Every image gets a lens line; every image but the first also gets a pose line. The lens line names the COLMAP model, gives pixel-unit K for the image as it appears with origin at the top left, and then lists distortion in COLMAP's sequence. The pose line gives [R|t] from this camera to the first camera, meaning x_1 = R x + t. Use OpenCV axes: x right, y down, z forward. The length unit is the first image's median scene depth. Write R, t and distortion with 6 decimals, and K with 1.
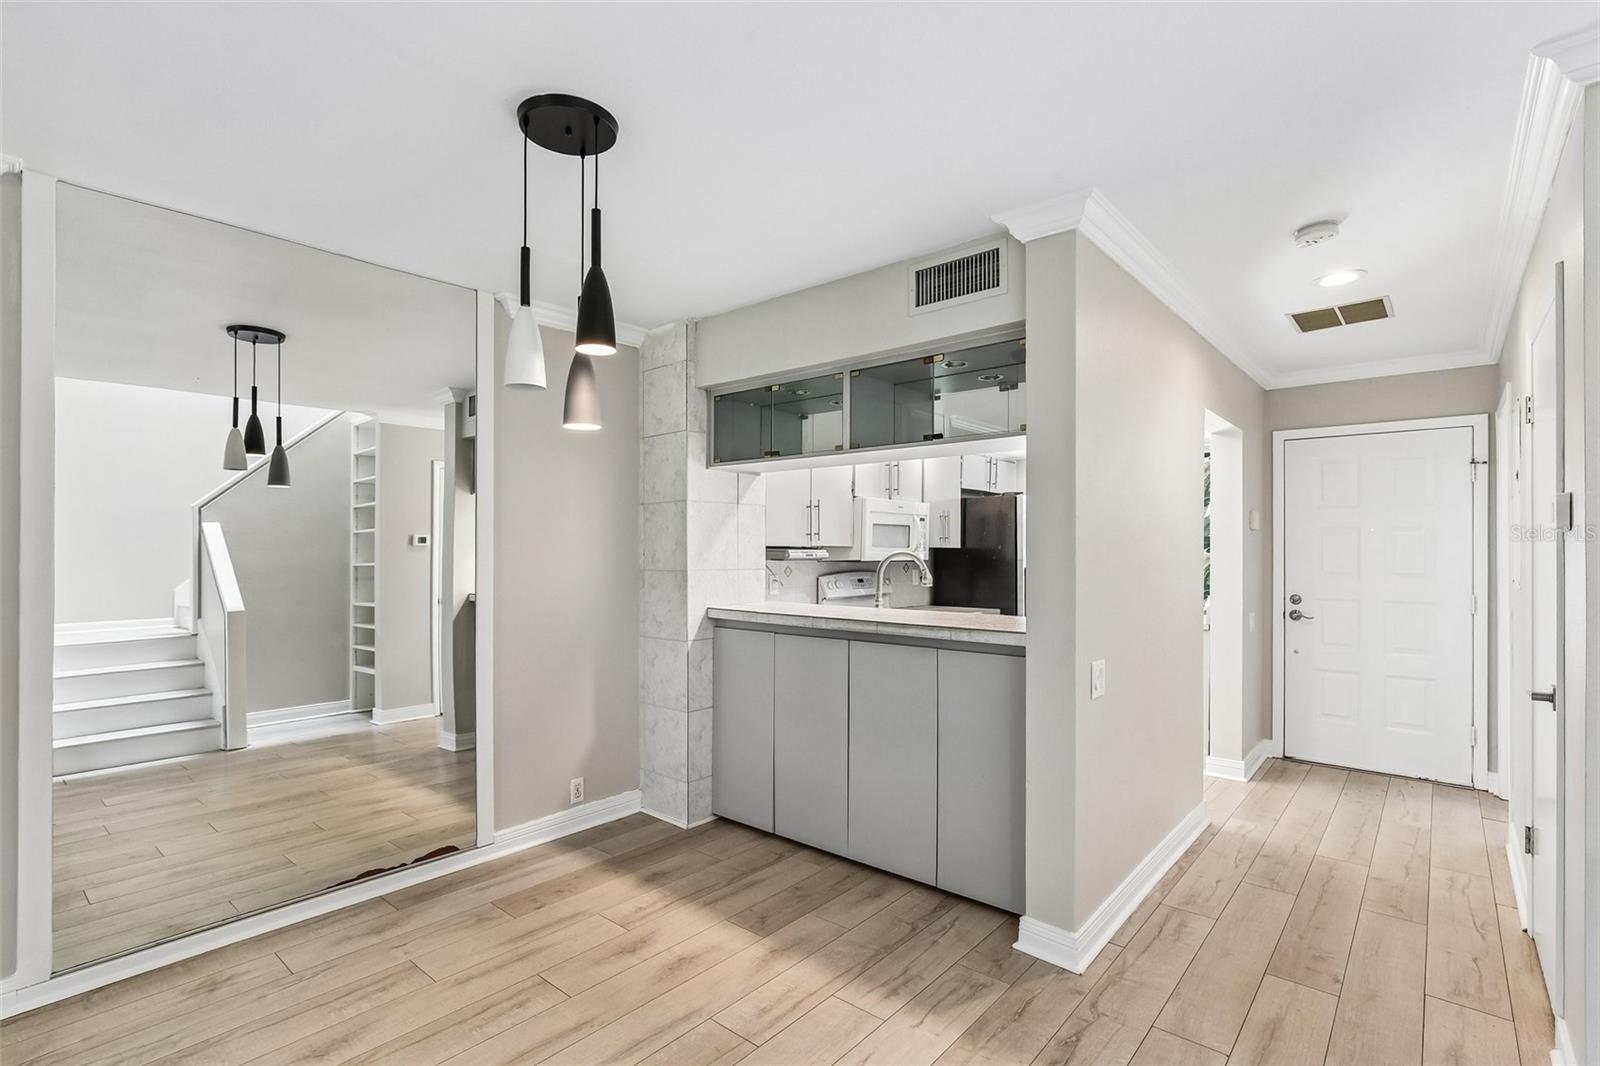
lens RADIAL K [[755.4, 0, 803.8], [0, 755.4, 550.1], [0, 0, 1]] dist [0.000689, 0.000987]
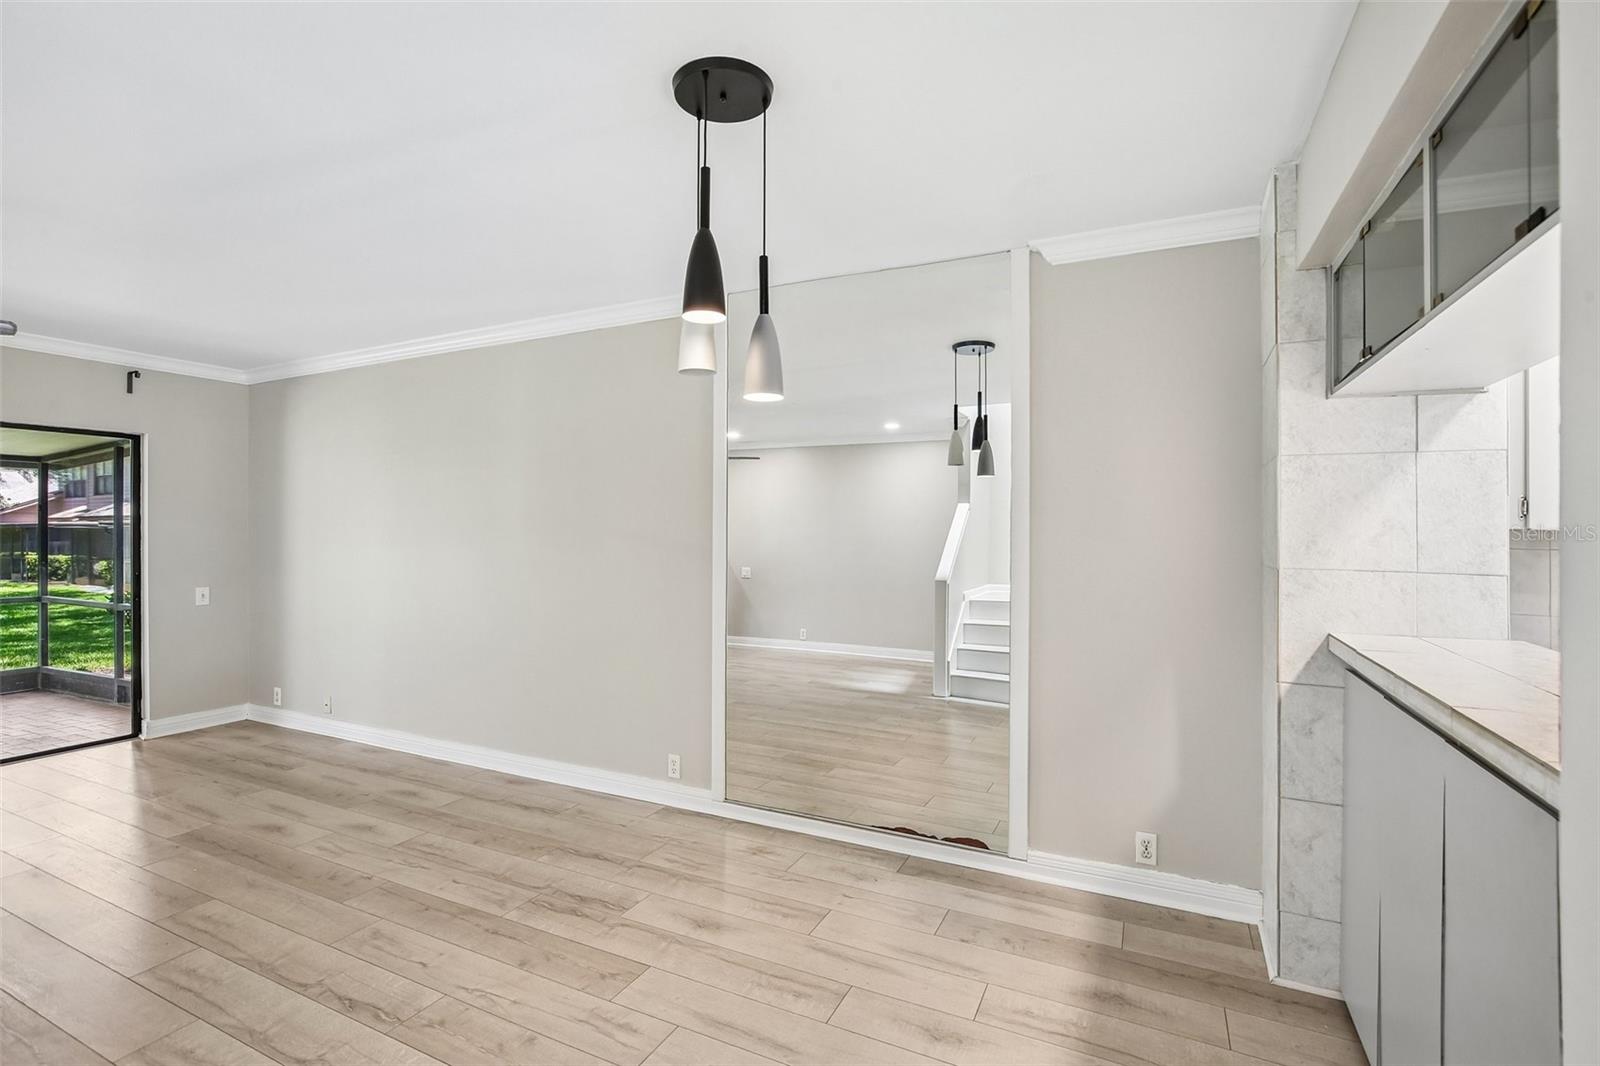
lens RADIAL K [[759.3, 0, 785.2], [0, 759.3, 533.6], [0, 0, 1]] dist [-0.004354, 0.000230]
pose [[0.236694, 0.005037, -0.971571, 0.402010], [-0.003853, 0.999984, 0.004246, -0.002973], [0.971577, 0.002739, 0.236709, 0.519386]]
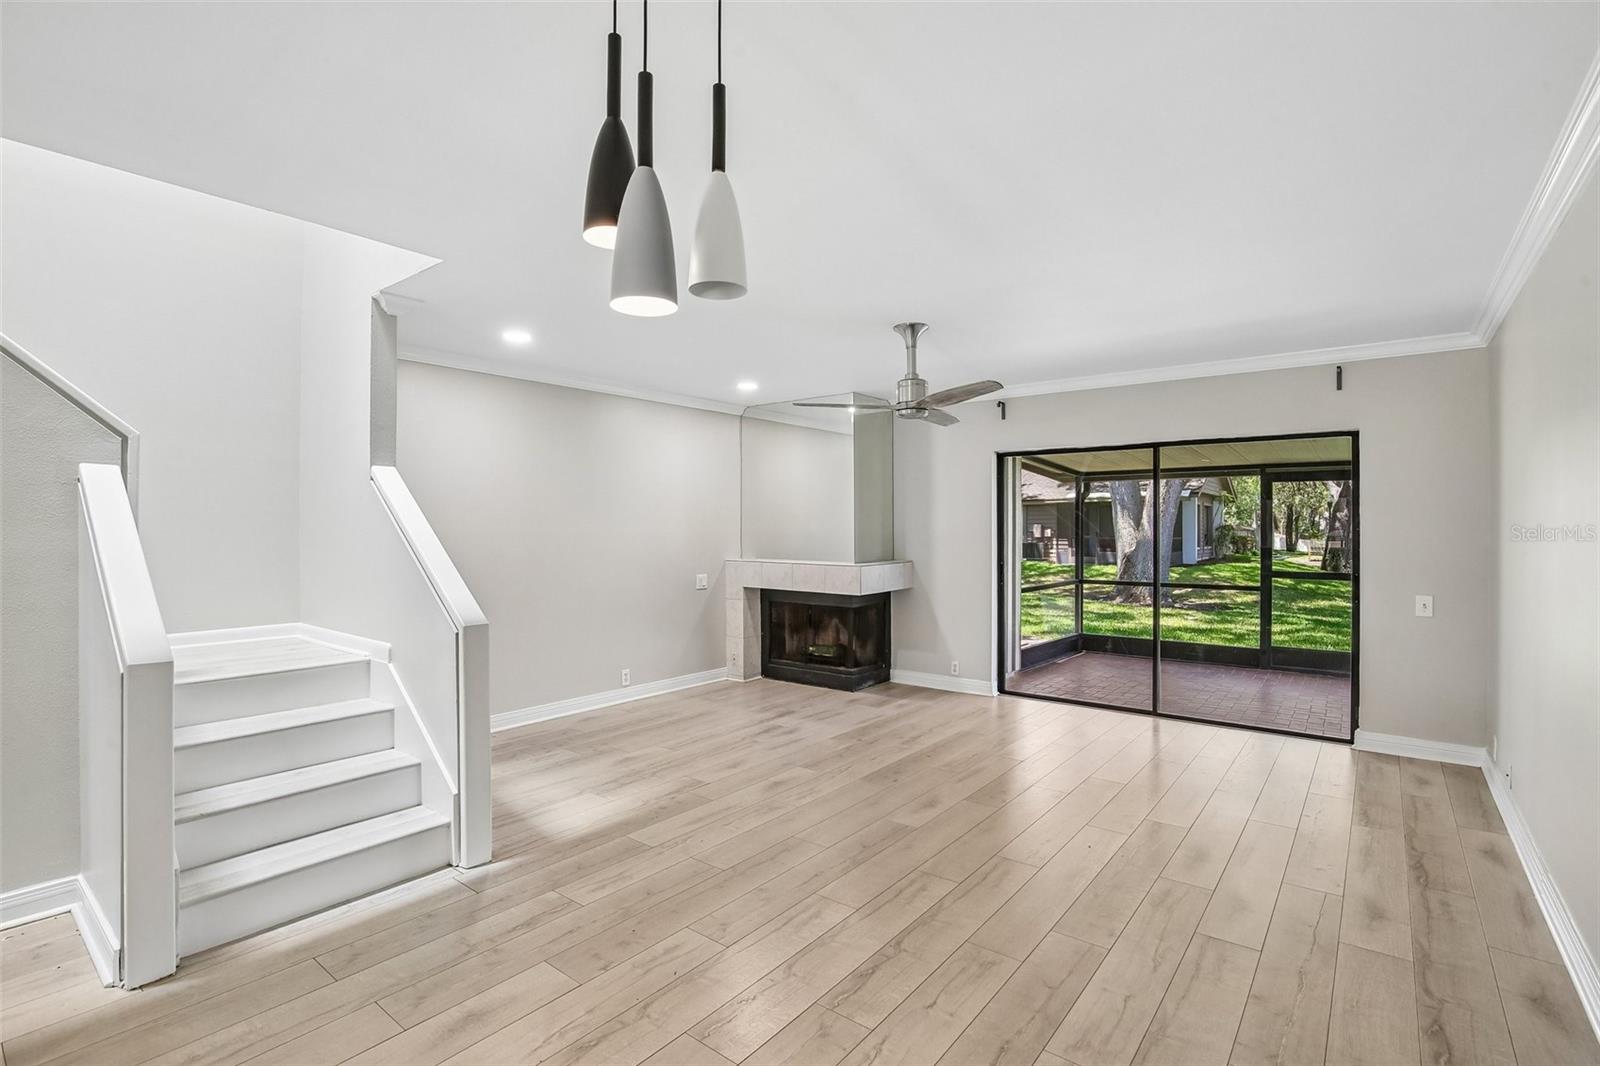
lens RADIAL K [[748.6, 0, 804.8], [0, 748.6, 531.8], [0, 0, 1]] dist [-0.019865, 0.000198]
pose [[-0.999409, 0.001013, -0.034370, -0.252496], [0.000853, 0.999989, 0.004668, -0.002256], [0.034374, 0.004636, -0.999398, 0.997347]]
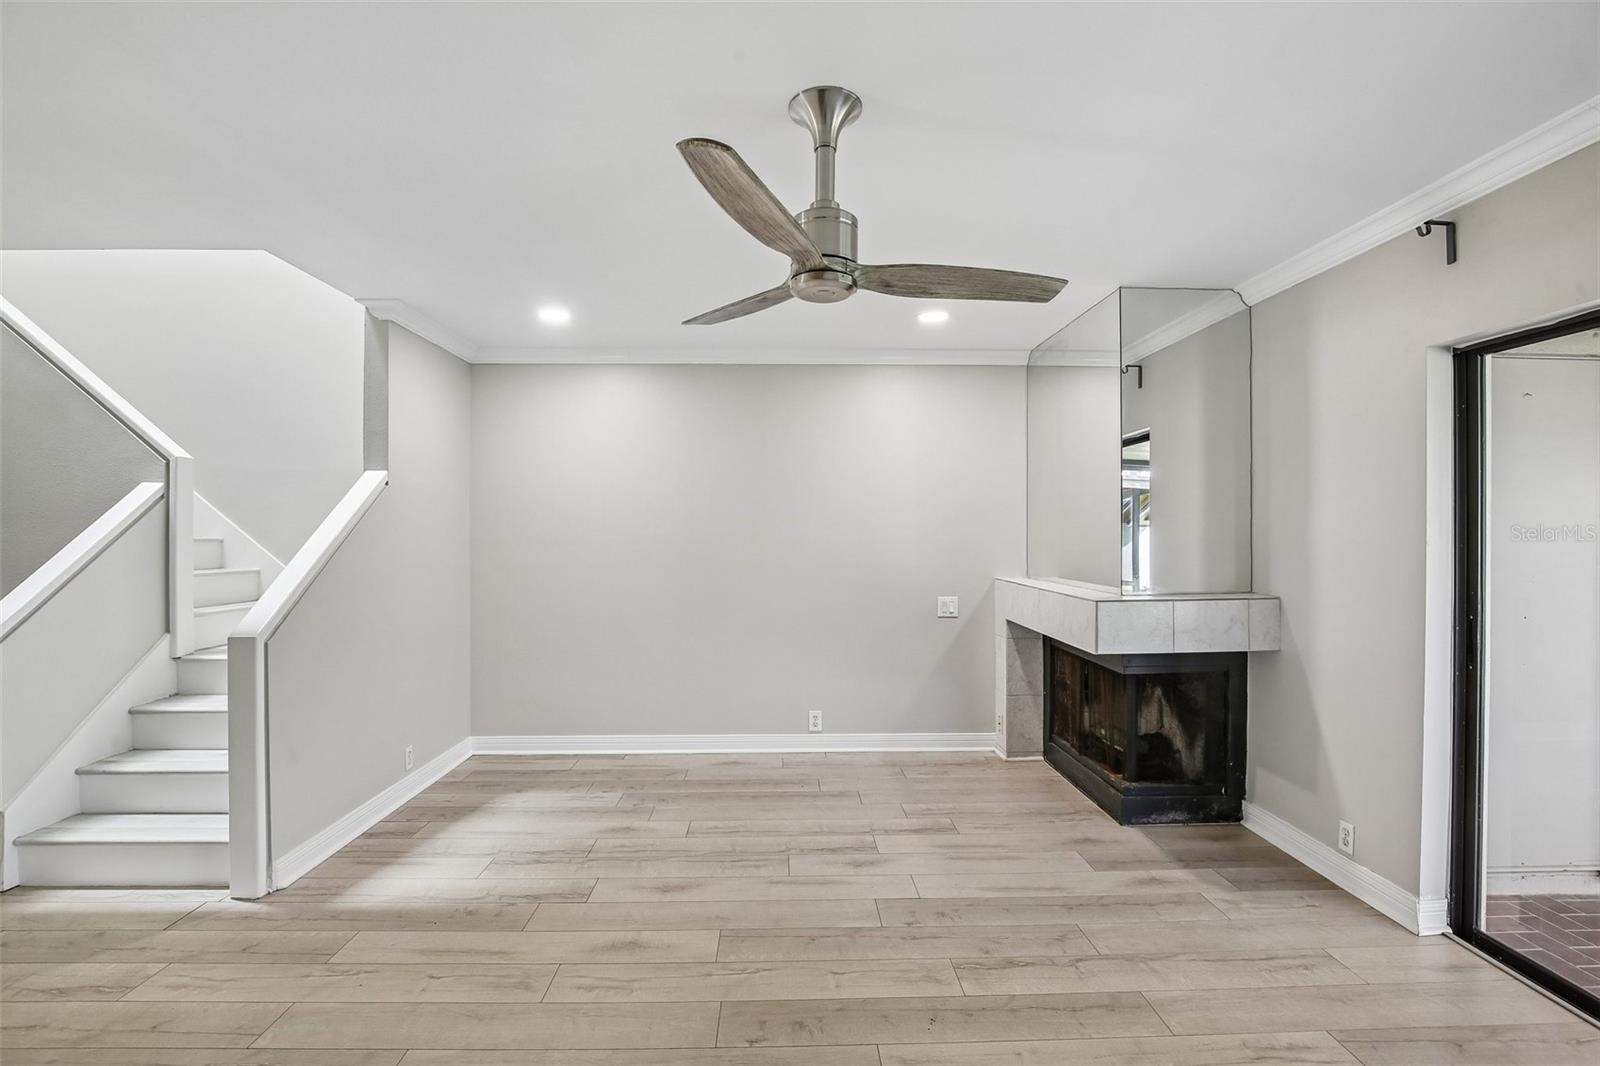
lens RADIAL K [[743.3, 0, 796.0], [0, 743.3, 537.2], [0, 0, 1]] dist [-0.028070, 0.006693]
pose [[-0.660947, -0.003914, 0.750423, -0.917310], [0.000630, 0.999983, 0.005771, -0.000654], [-0.750432, 0.004287, -0.660933, 0.138962]]
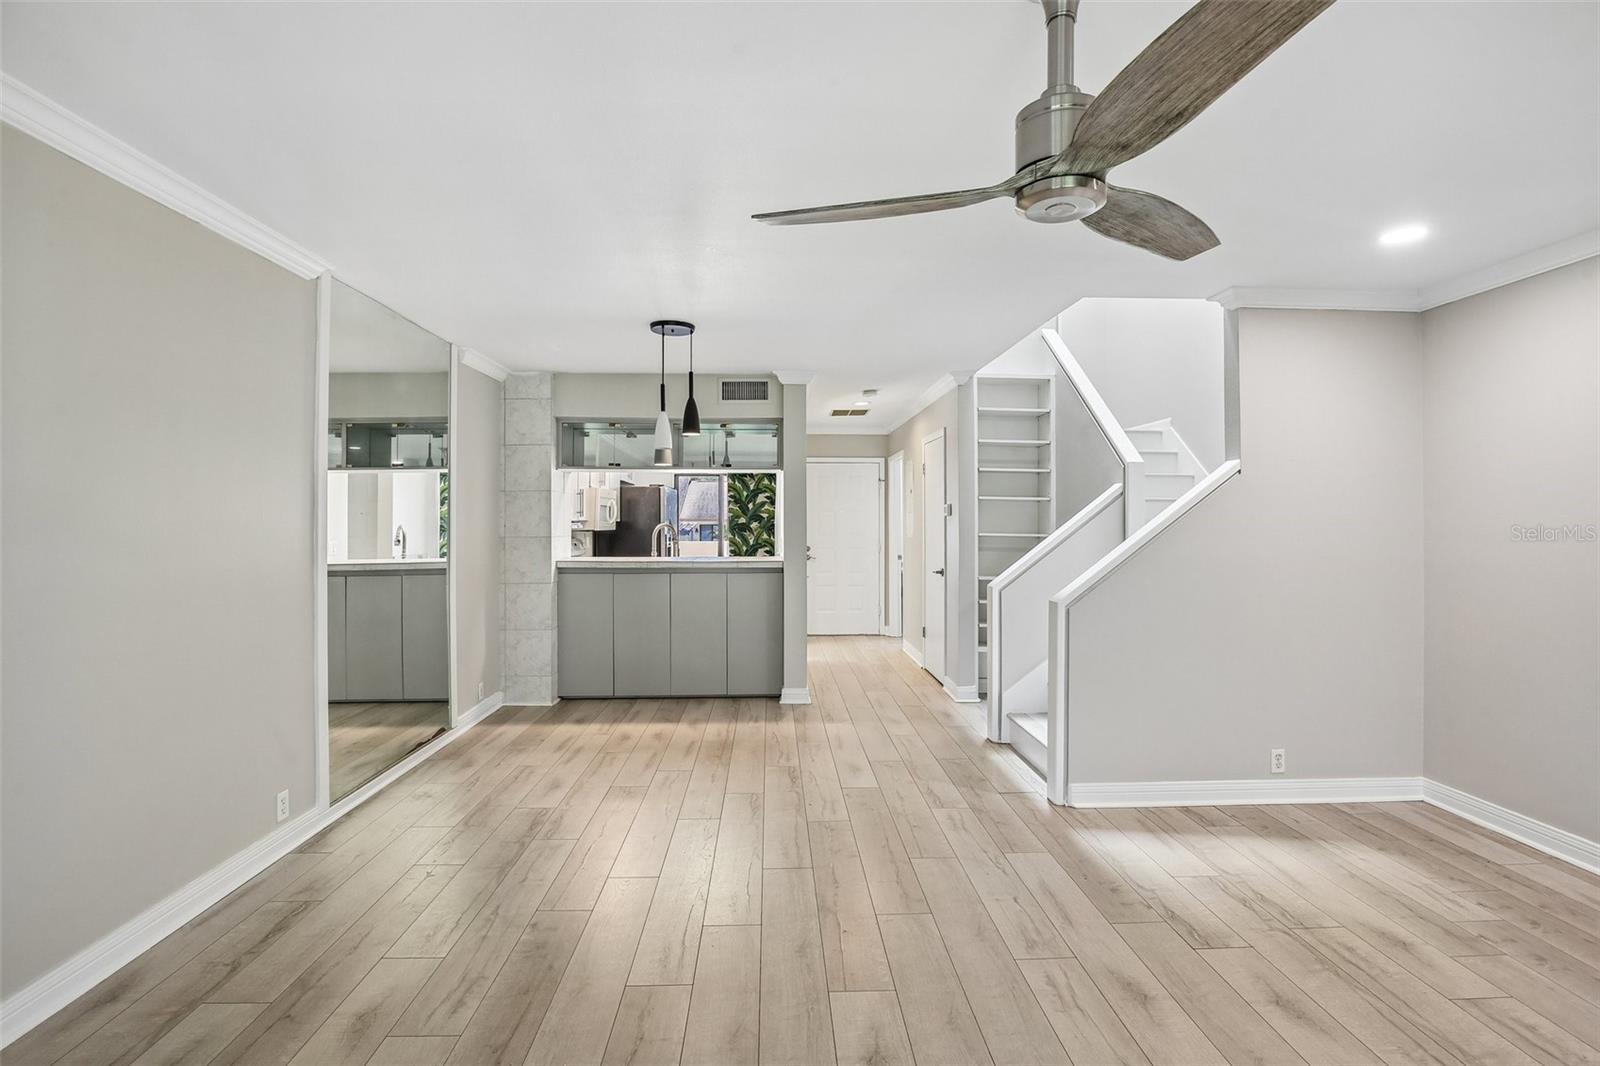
lens RADIAL K [[749.9, 0, 795.8], [0, 749.9, 512.5], [0, 0, 1]] dist [-0.017421, 0.000742]
pose [[0.738771, 0.006524, 0.673925, -0.918070], [0.001638, 0.999933, -0.011475, -0.003599], [-0.673955, 0.009581, 0.738711, -0.509404]]
